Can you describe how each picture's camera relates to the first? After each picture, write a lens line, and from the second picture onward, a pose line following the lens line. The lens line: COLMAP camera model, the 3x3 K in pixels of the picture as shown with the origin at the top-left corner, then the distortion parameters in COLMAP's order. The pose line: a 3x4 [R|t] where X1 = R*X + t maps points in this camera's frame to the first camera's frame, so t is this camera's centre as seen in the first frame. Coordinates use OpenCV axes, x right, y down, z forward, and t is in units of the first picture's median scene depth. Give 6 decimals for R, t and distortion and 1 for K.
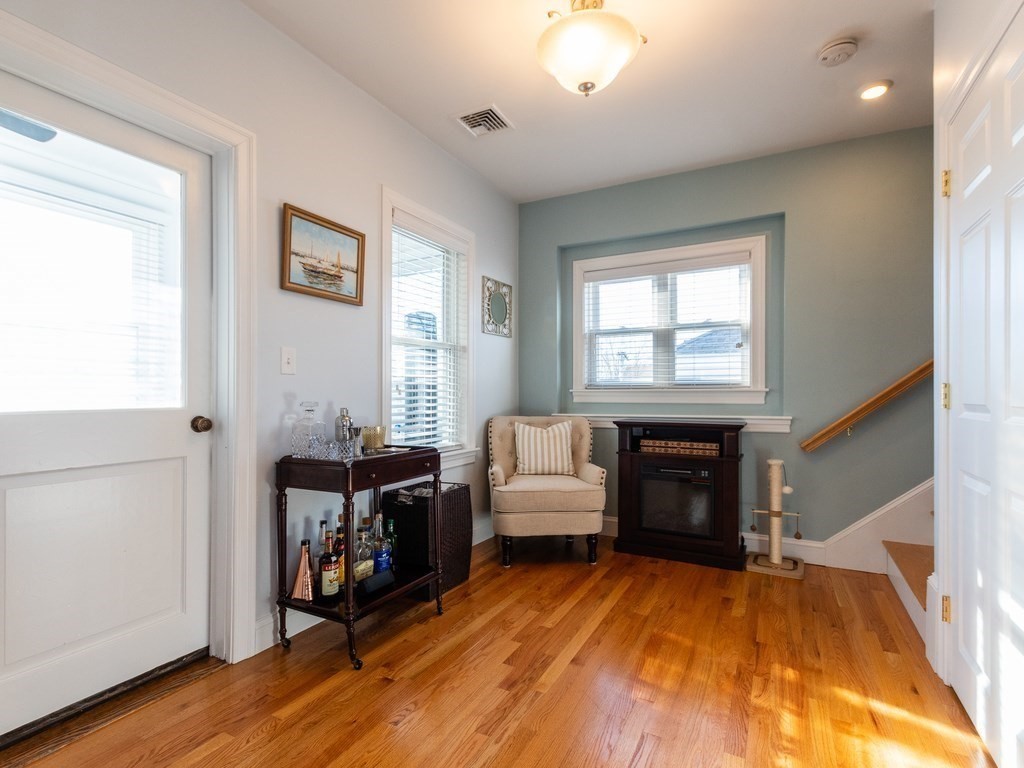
lens RADIAL K [[502.3, 0, 509.5], [0, 502.3, 394.4], [0, 0, 1]] dist [-0.000905, -0.001018]
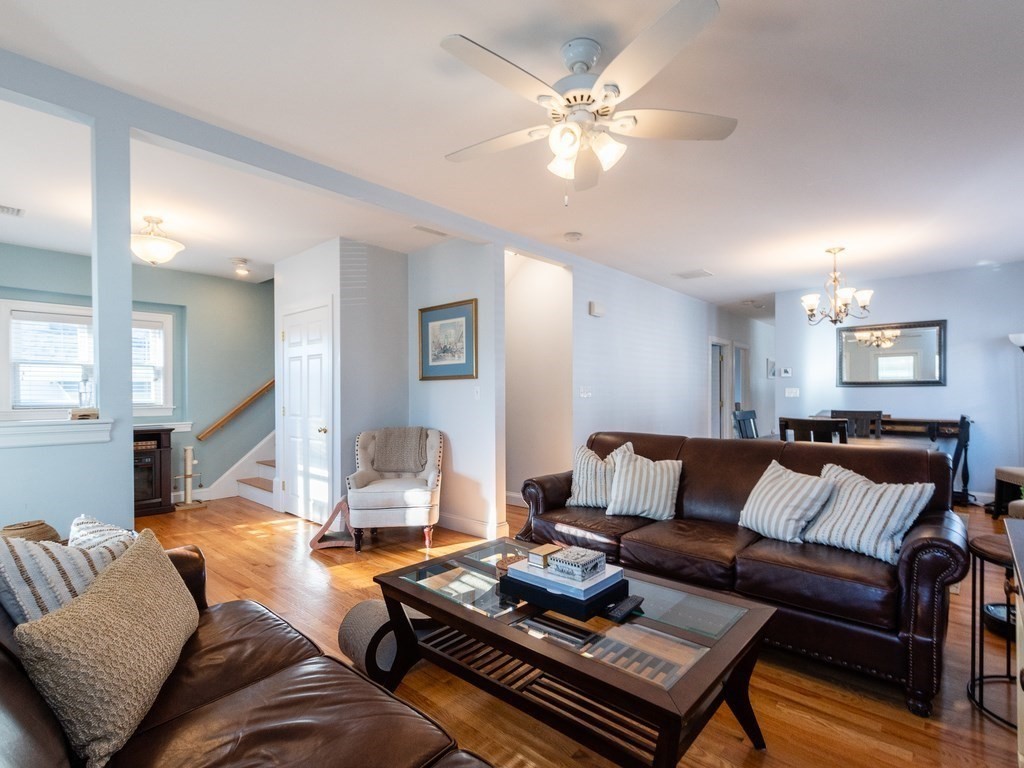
lens RADIAL K [[502.3, 0, 509.5], [0, 502.3, 394.4], [0, 0, 1]] dist [-0.000905, -0.001018]
pose [[0.242541, -0.008230, 0.970106, -0.920923], [0.003793, 0.999964, 0.007535, -0.065018], [-0.970134, 0.001852, 0.242564, -0.546398]]
